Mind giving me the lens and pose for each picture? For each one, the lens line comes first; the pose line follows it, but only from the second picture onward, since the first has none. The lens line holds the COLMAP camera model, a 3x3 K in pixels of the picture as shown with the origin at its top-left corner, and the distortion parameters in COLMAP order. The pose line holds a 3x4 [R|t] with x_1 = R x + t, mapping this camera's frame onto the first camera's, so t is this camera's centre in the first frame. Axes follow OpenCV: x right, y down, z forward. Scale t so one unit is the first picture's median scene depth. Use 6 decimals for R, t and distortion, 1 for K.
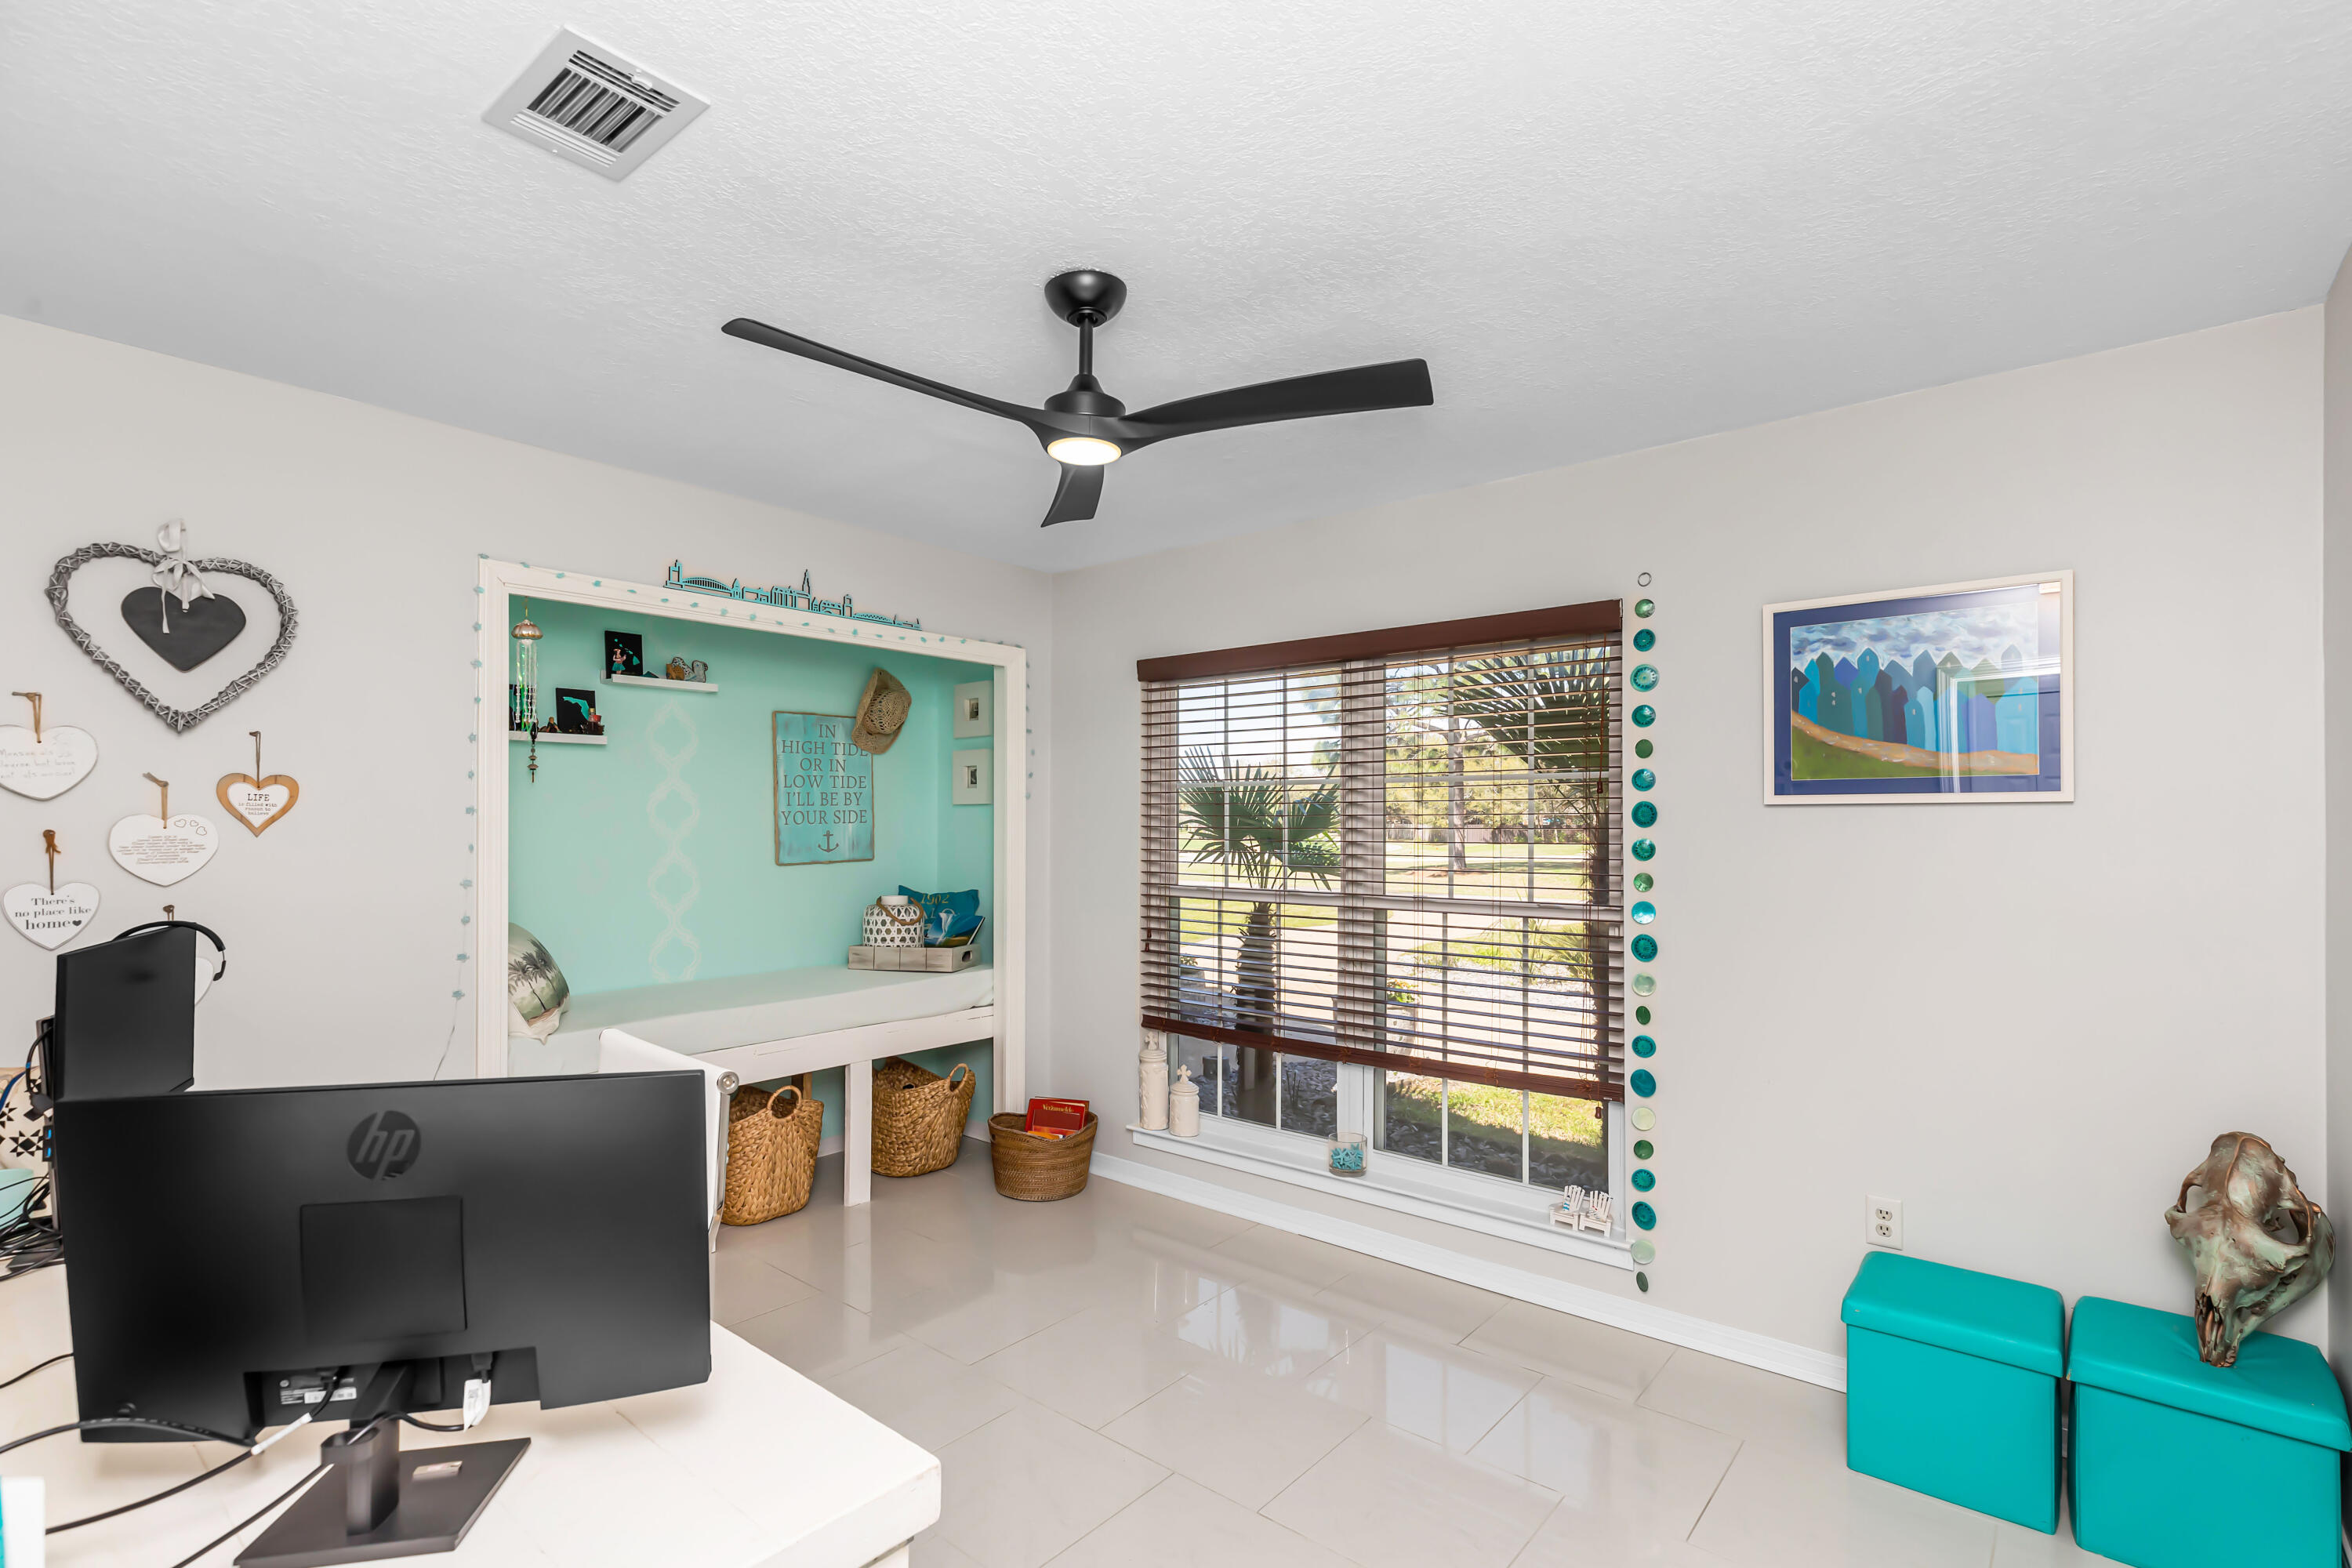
lens RADIAL K [[1096.6, 0, 1174.1], [0, 1096.6, 827.3], [0, 0, 1]] dist [0.002428, 0.000198]
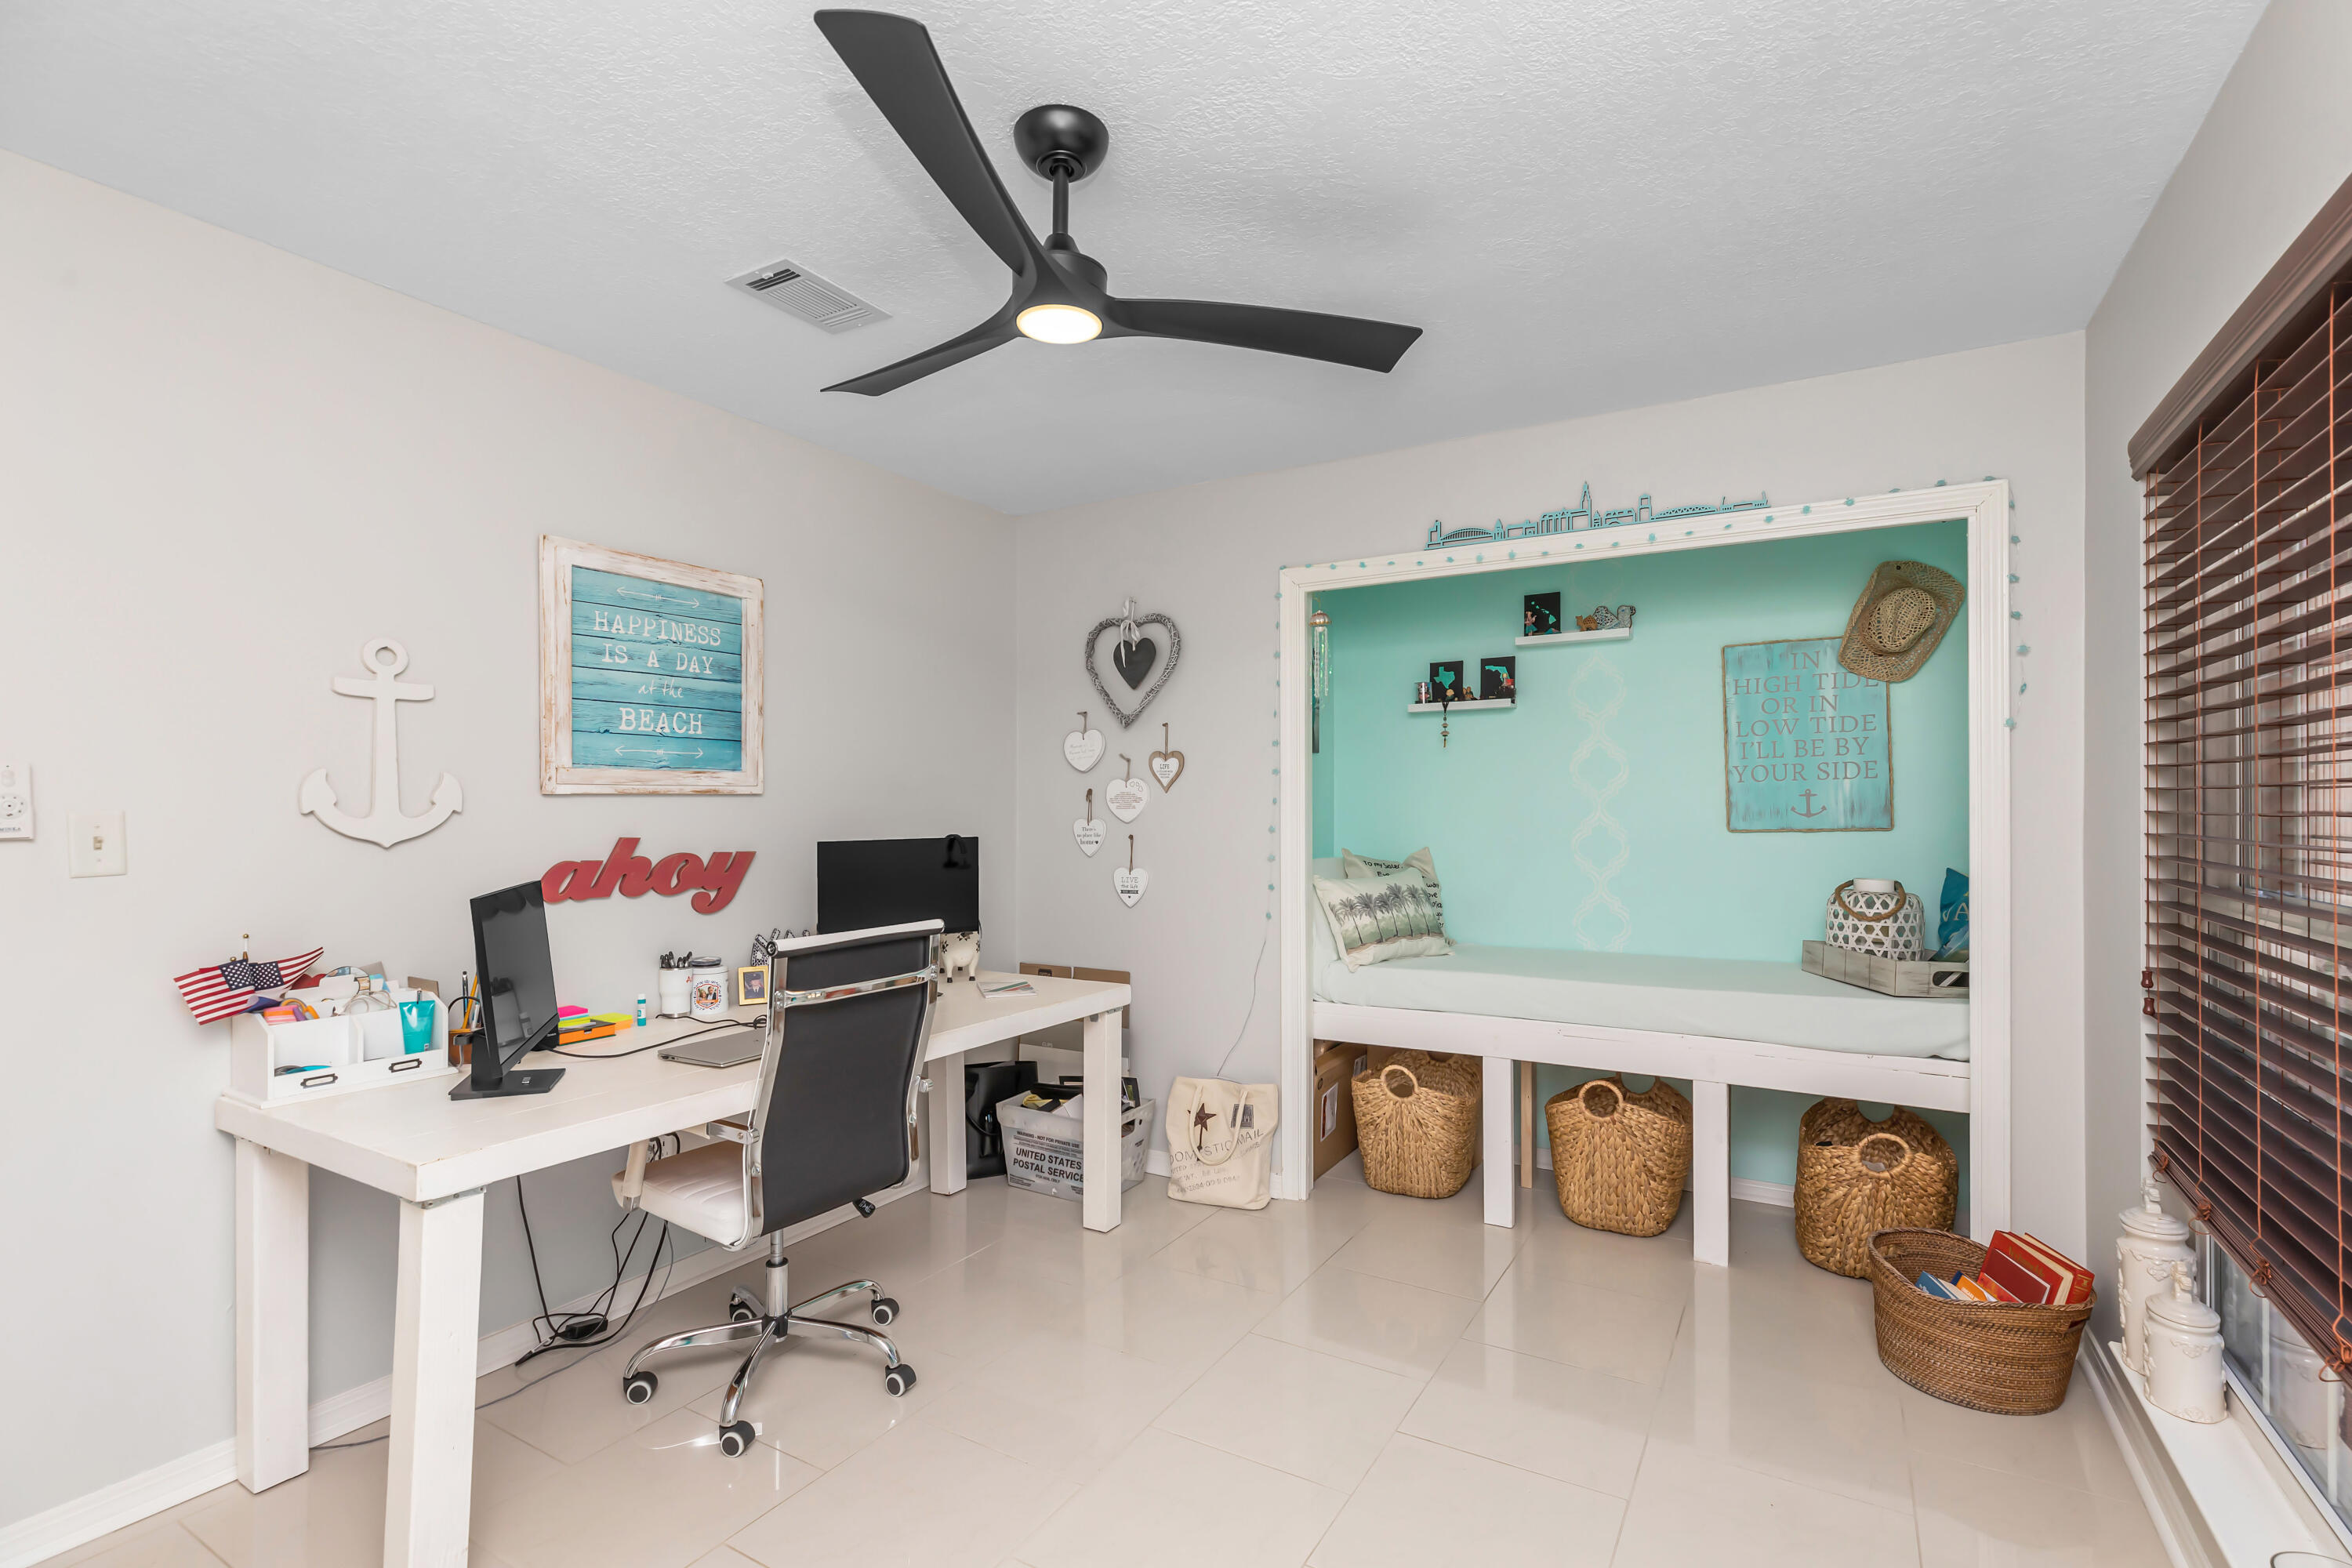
lens RADIAL K [[1063.8, 0, 1178.7], [0, 1063.8, 809.0], [0, 0, 1]] dist [0.003945, -0.000091]
pose [[0.165951, 0.001377, -0.986133, 0.402093], [-0.001800, 0.999998, 0.001094, 0.019431], [0.986132, 0.001594, 0.165953, 0.506986]]
